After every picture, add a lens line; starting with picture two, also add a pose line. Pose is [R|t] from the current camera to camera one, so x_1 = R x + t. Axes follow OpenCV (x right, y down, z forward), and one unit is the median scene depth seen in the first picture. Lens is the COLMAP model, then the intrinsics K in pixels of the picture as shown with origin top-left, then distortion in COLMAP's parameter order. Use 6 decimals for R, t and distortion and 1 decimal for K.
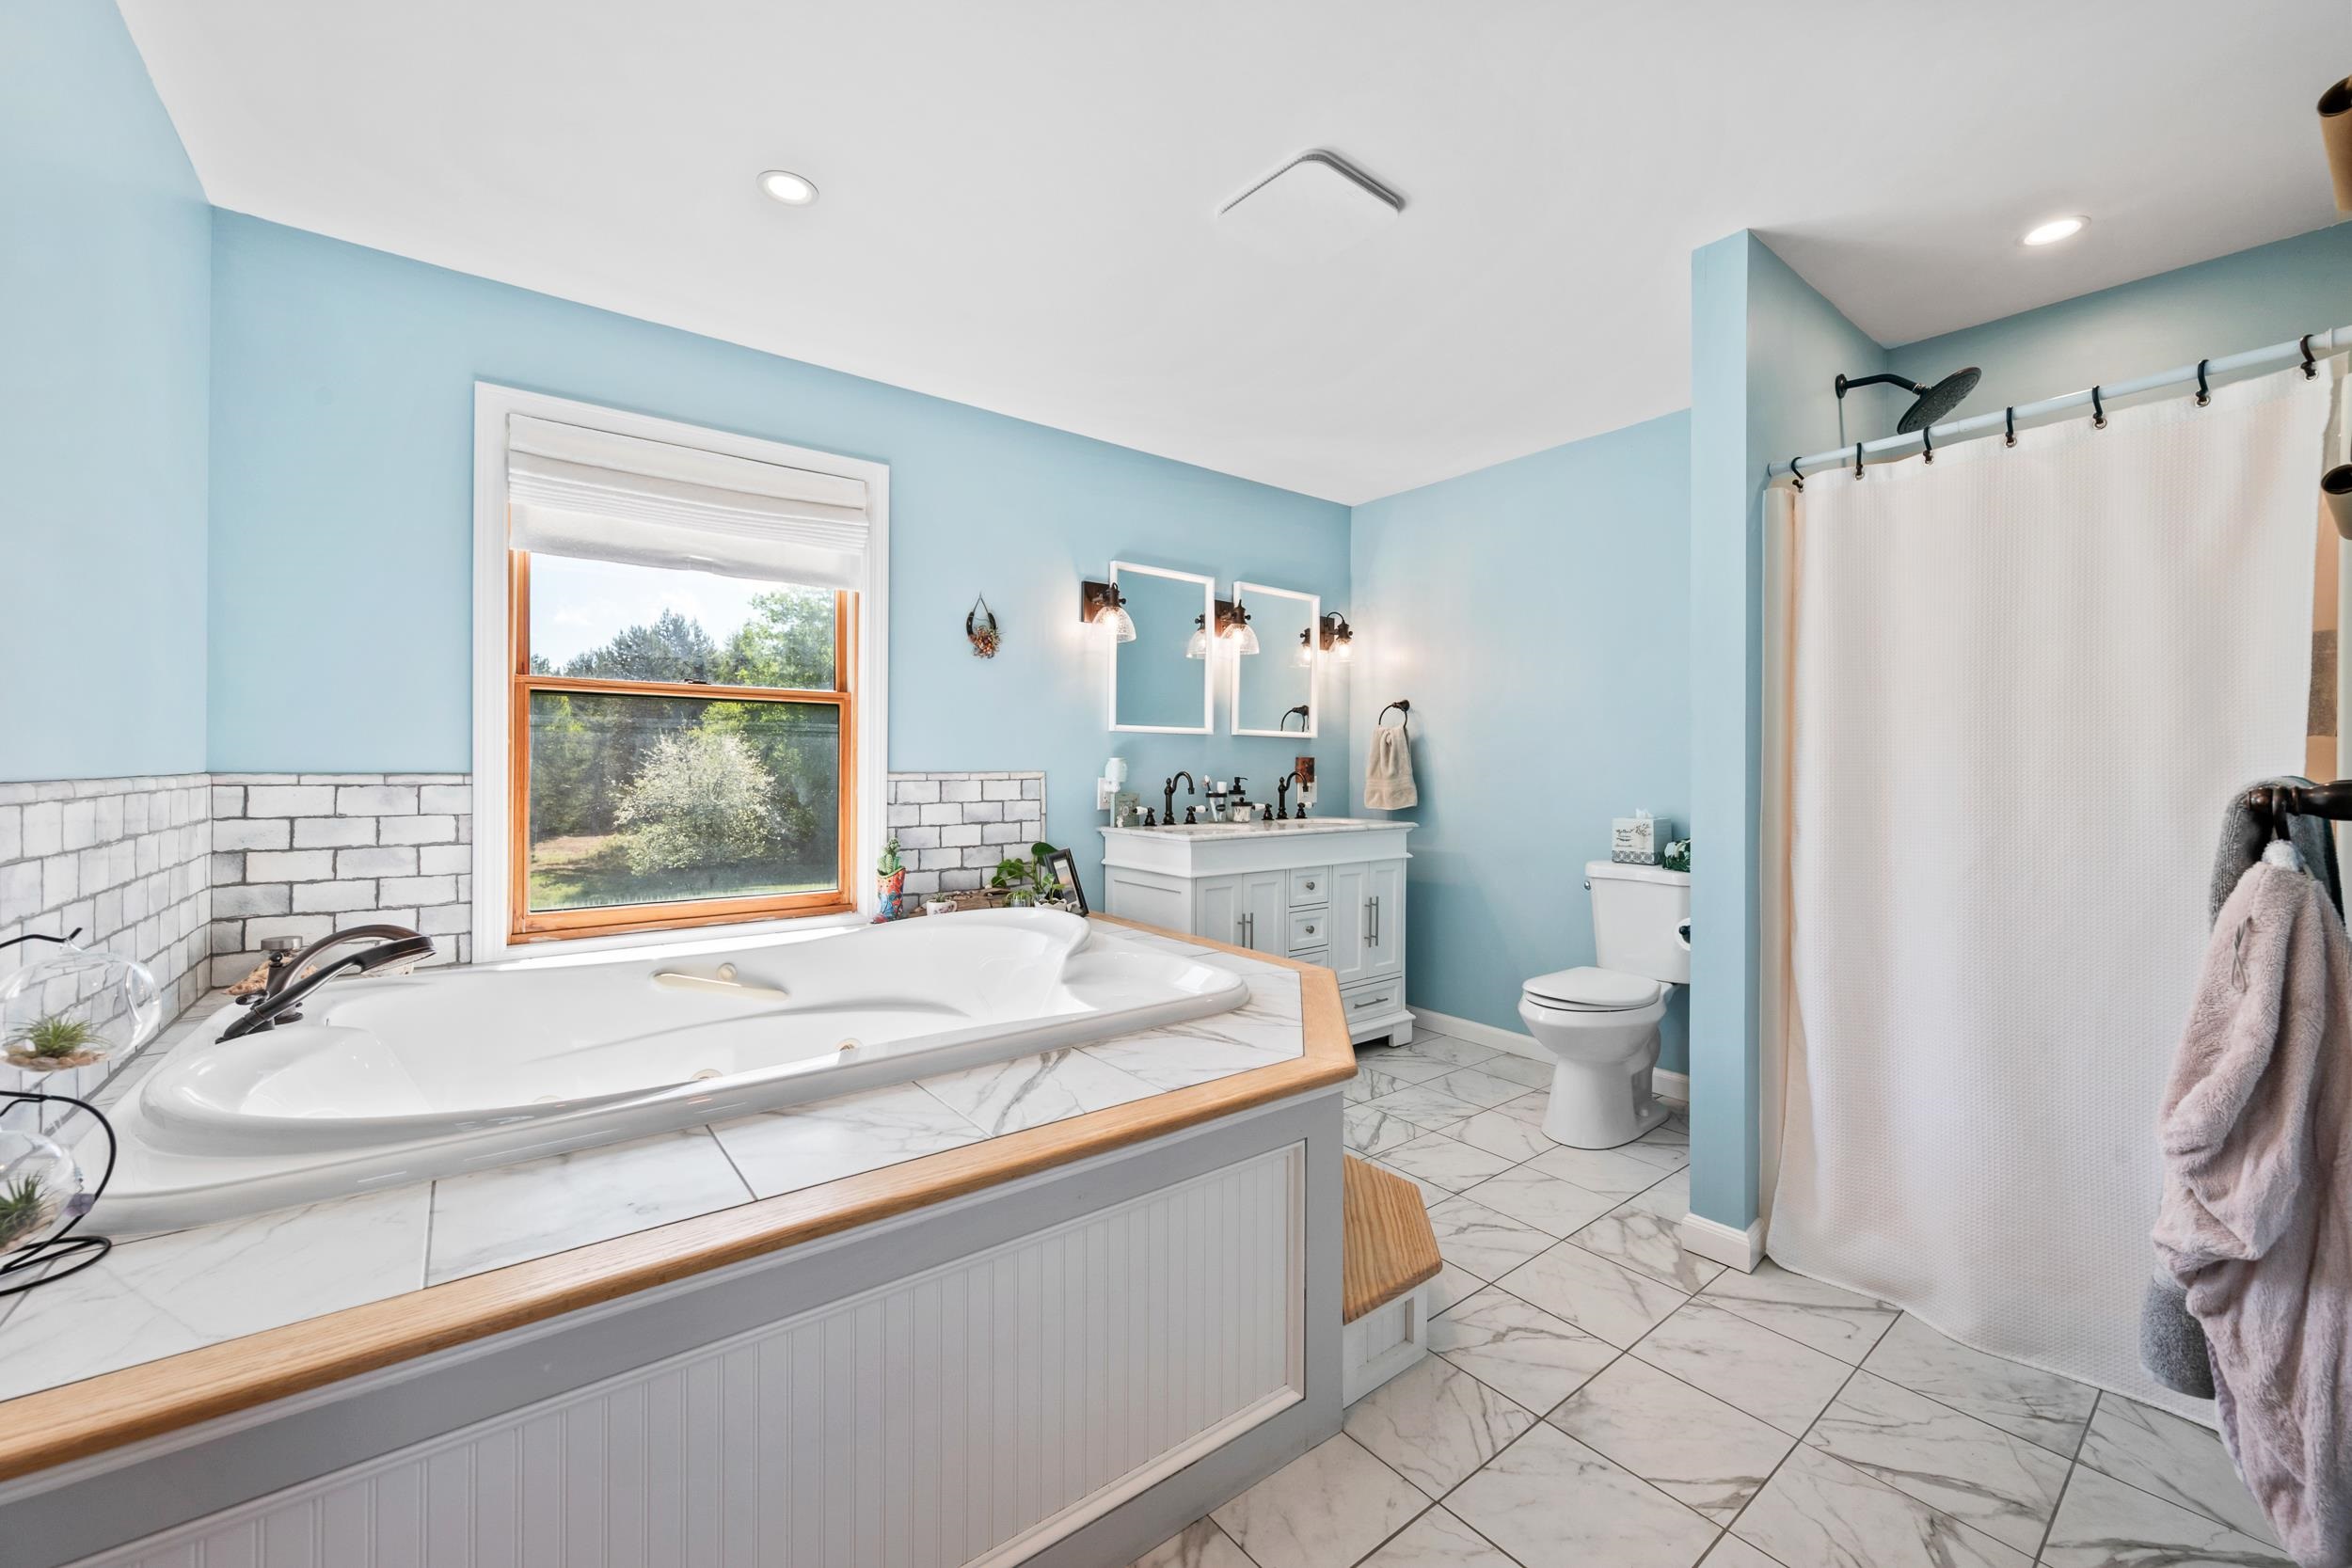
lens RADIAL K [[935.1, 0, 1191.1], [0, 935.1, 766.0], [0, 0, 1]] dist [-0.001257, 0.000042]
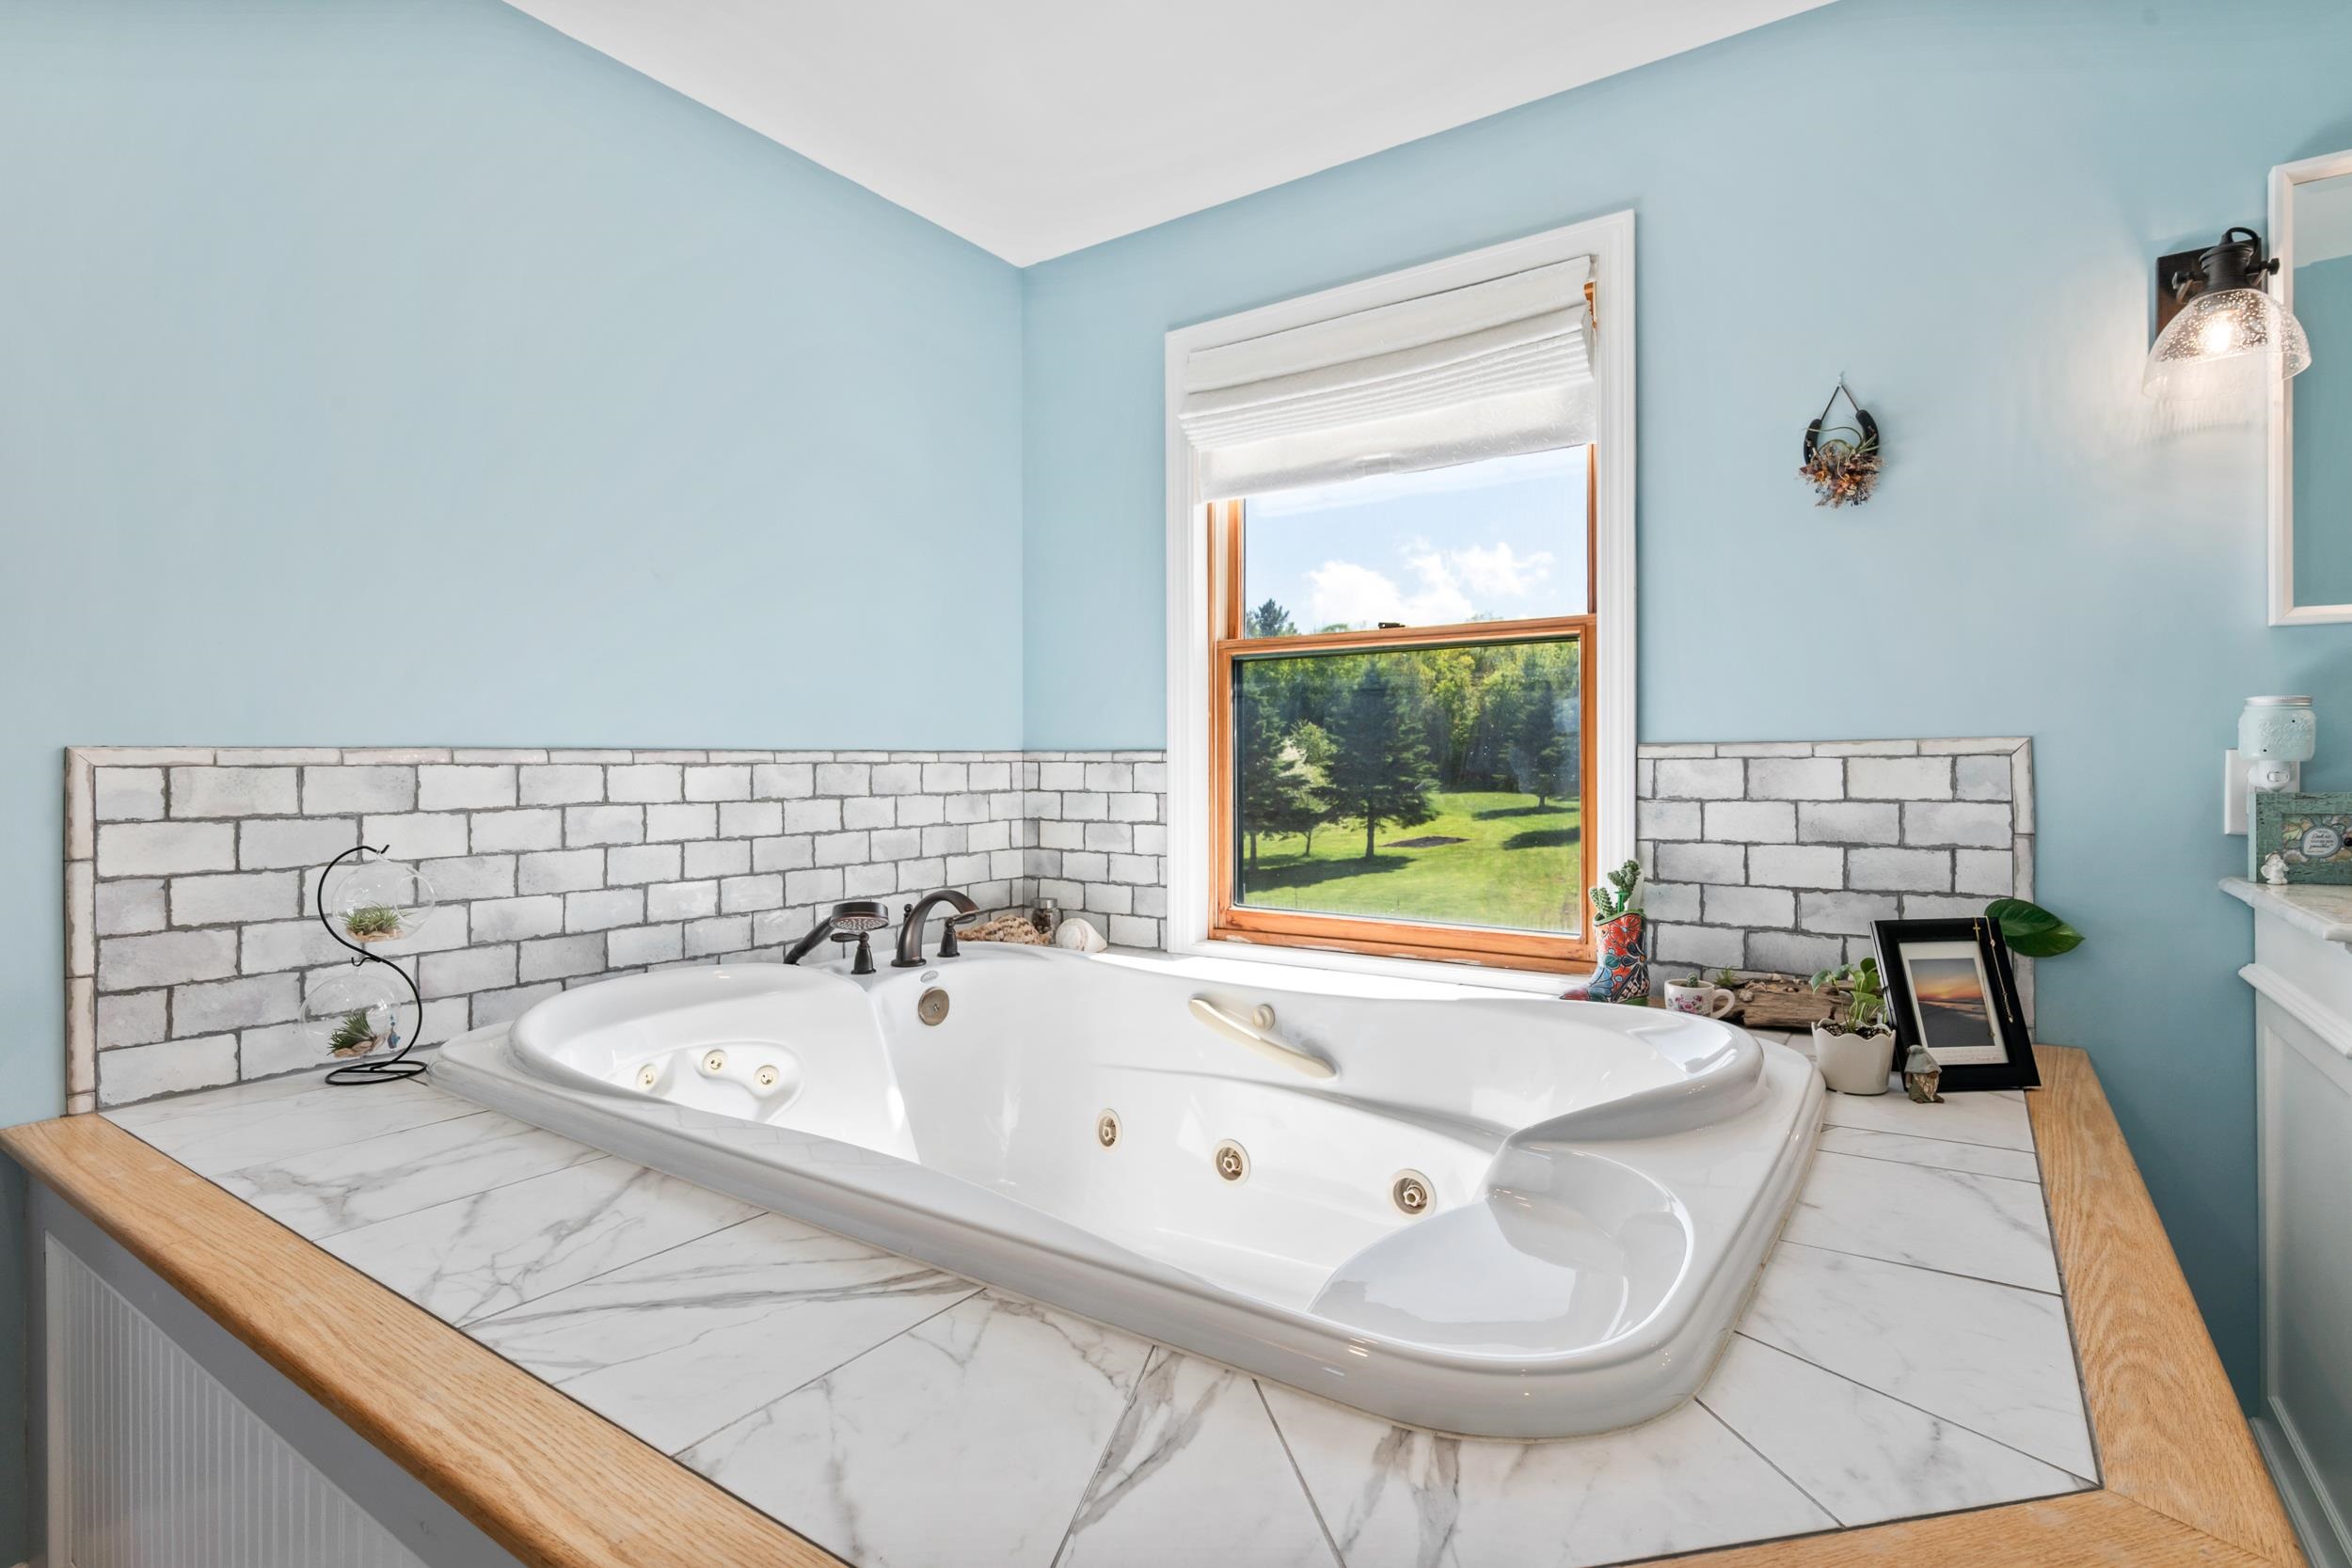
lens RADIAL K [[1138.5, 0, 1175.6], [0, 1138.5, 773.0], [0, 0, 1]] dist [0.003382, 0.001179]
pose [[0.296258, 0.002779, -0.955104, 0.328202], [0.004818, 0.999979, 0.004404, 0.025926], [0.955096, -0.005907, 0.296238, 0.662336]]
